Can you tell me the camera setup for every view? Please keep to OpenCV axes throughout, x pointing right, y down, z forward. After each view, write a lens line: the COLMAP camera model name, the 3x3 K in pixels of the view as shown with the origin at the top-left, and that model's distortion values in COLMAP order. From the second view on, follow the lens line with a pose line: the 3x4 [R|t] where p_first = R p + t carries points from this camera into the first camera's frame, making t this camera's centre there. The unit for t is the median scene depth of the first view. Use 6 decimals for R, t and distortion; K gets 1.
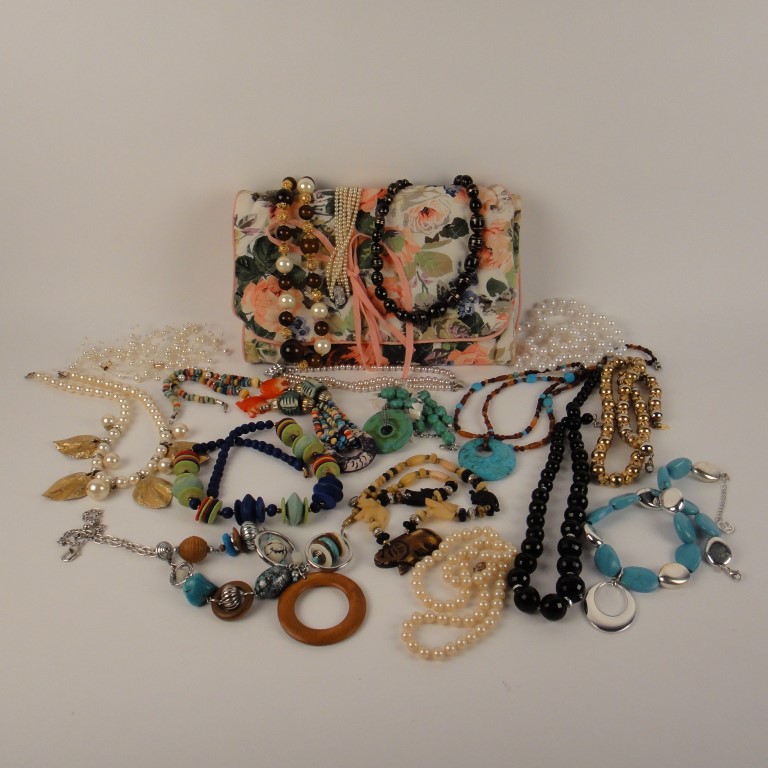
lens RADIAL K [[833.6, 0, 388.3], [0, 833.6, 390.4], [0, 0, 1]] dist [0.001610, 0.002767]
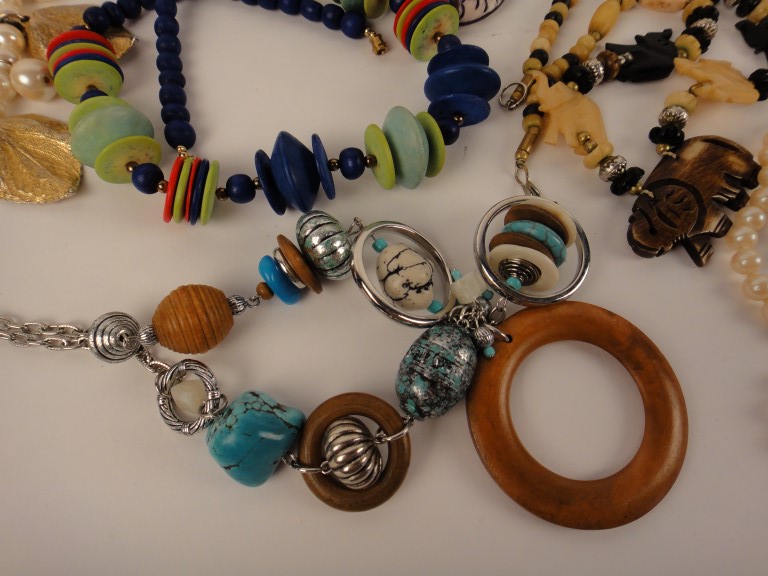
lens RADIAL K [[542.7, 0, 382.2], [0, 542.7, 290.6], [0, 0, 1]] dist [0.004487, 0.001590]
pose [[0.969806, -0.218646, 0.108032, -0.136474], [0.121758, 0.817900, 0.562329, 0.040833], [-0.211310, -0.532196, 0.819826, 0.614590]]
